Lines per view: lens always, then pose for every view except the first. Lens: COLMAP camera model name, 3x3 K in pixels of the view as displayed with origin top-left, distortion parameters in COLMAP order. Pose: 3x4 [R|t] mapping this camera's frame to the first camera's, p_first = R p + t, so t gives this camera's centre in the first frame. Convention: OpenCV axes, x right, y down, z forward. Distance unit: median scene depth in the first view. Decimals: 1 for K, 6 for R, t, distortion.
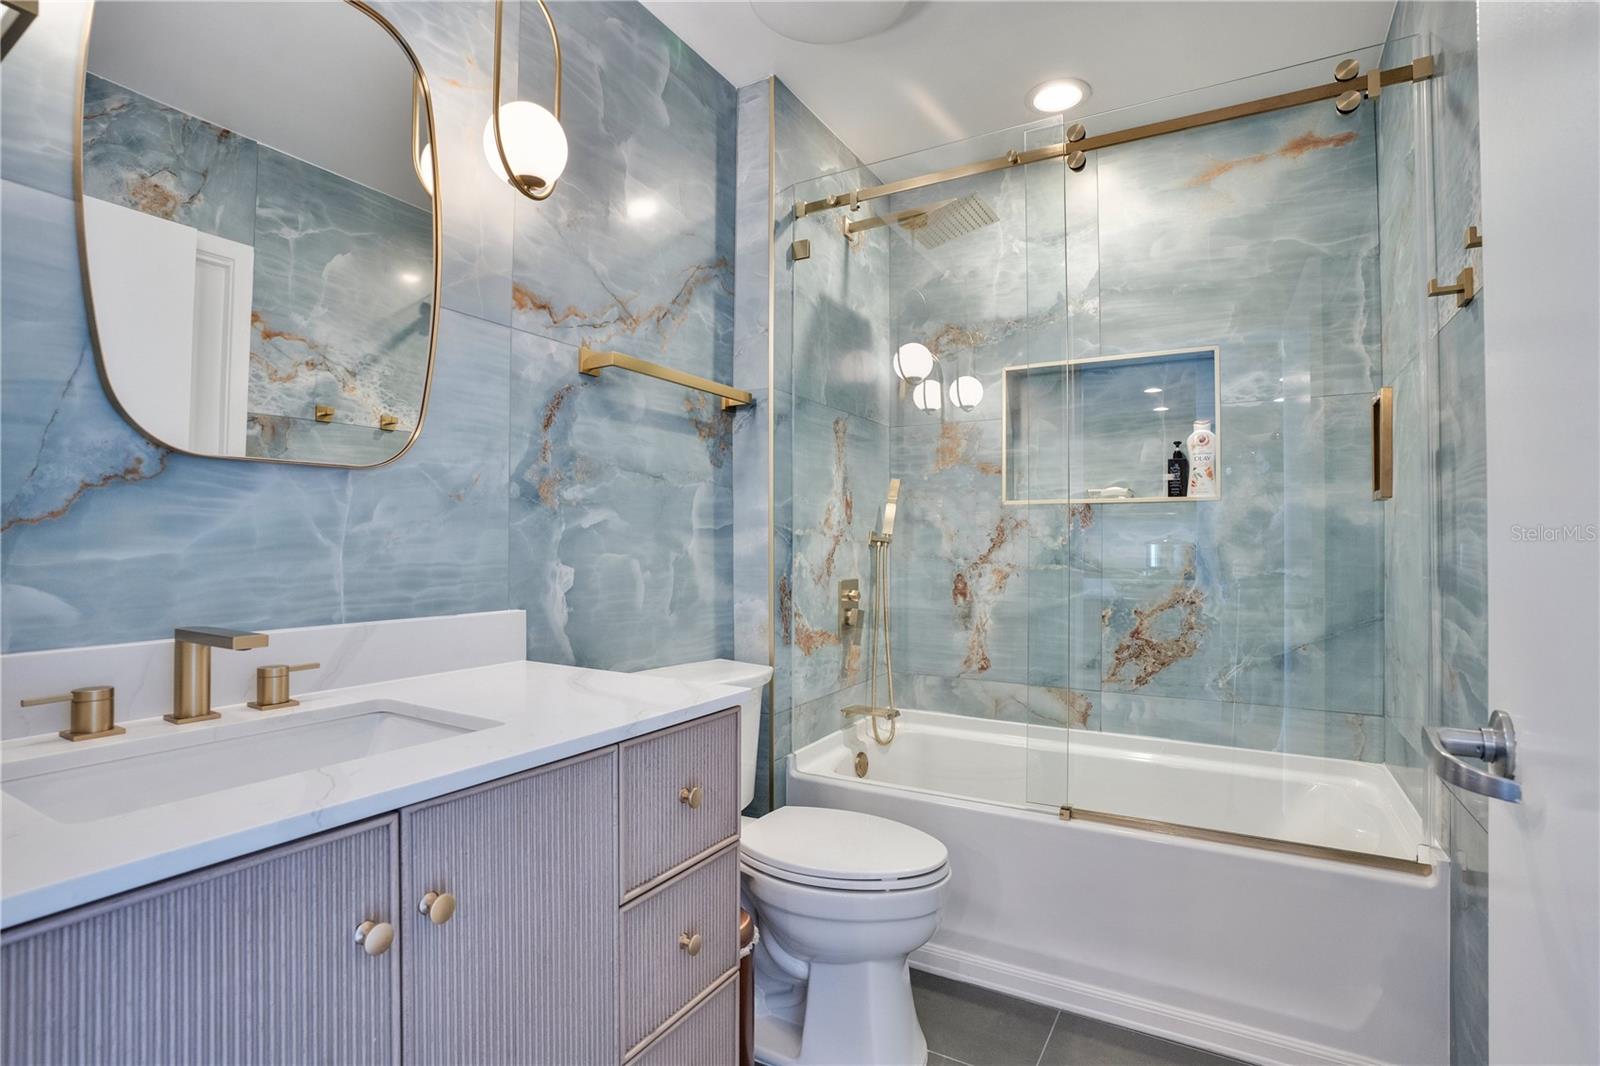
lens RADIAL K [[778.3, 0, 788.4], [0, 778.3, 529.3], [0, 0, 1]] dist [-0.074905, 0.035368]
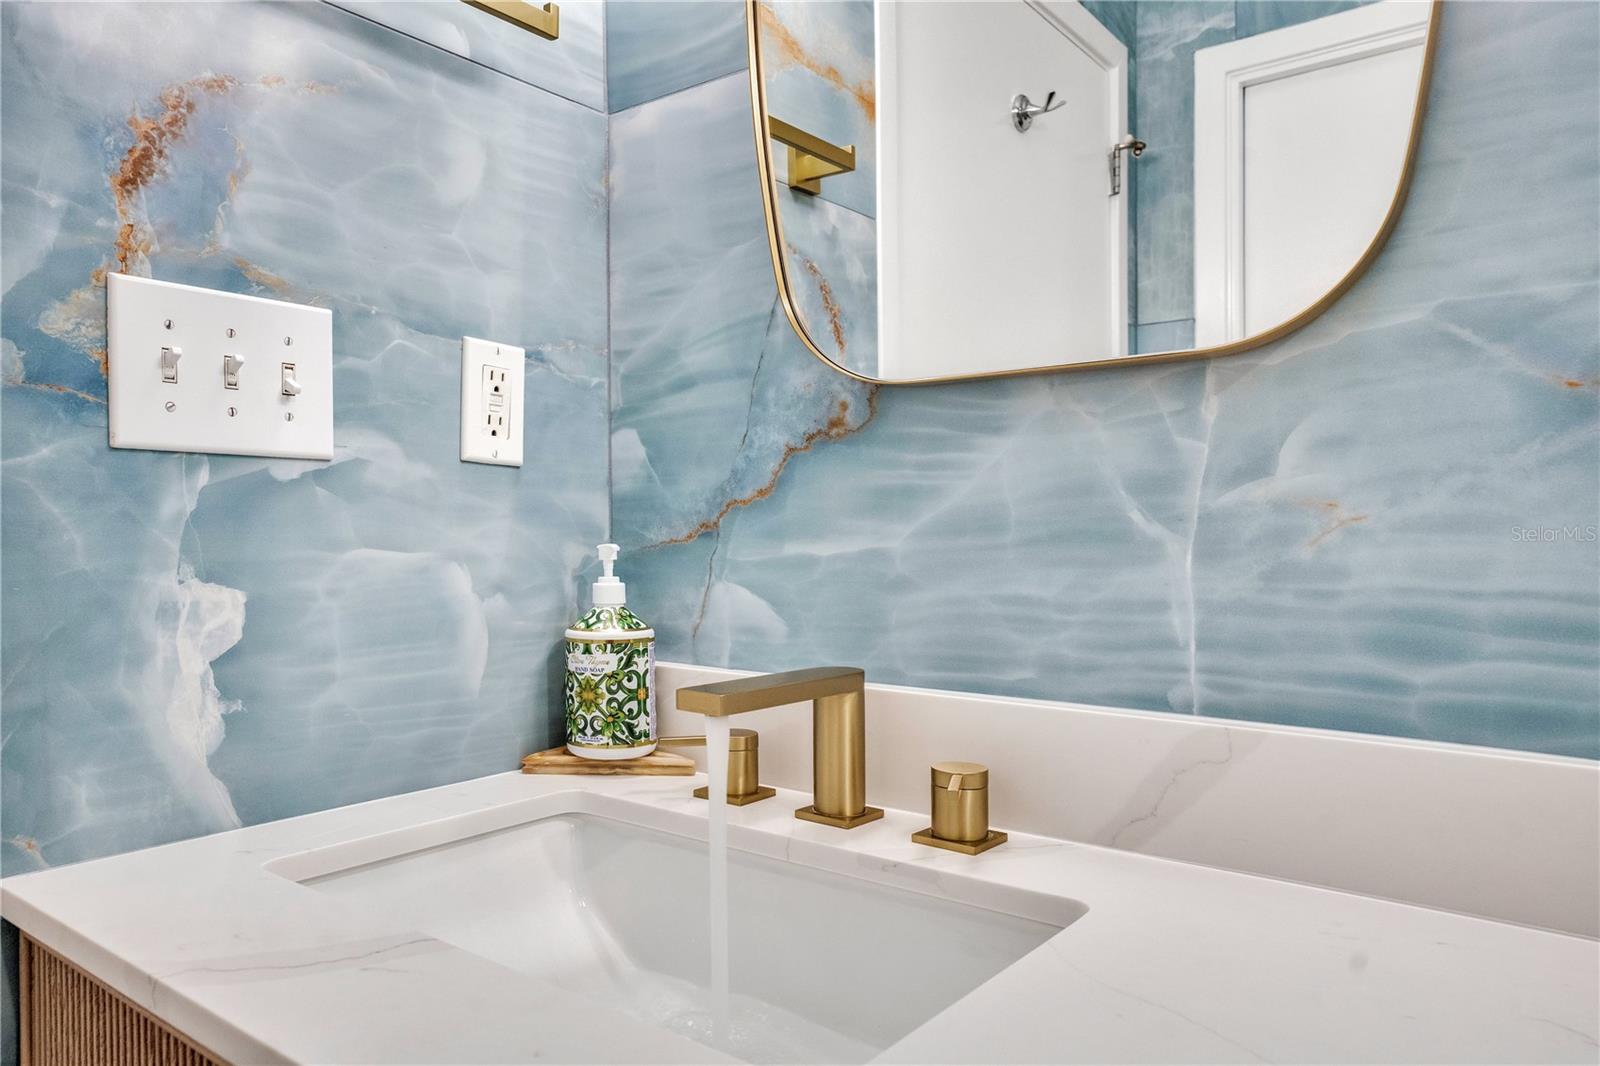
lens RADIAL K [[1345.1, 0, 800.0], [0, 1345.1, 533.0], [0, 0, 1]] dist [0.012012, 0.008001]
pose [[-0.262785, -0.004548, -0.964844, 0.242918], [0.012362, 0.999891, -0.008080, 0.024827], [0.964775, -0.014051, -0.262700, 1.084682]]
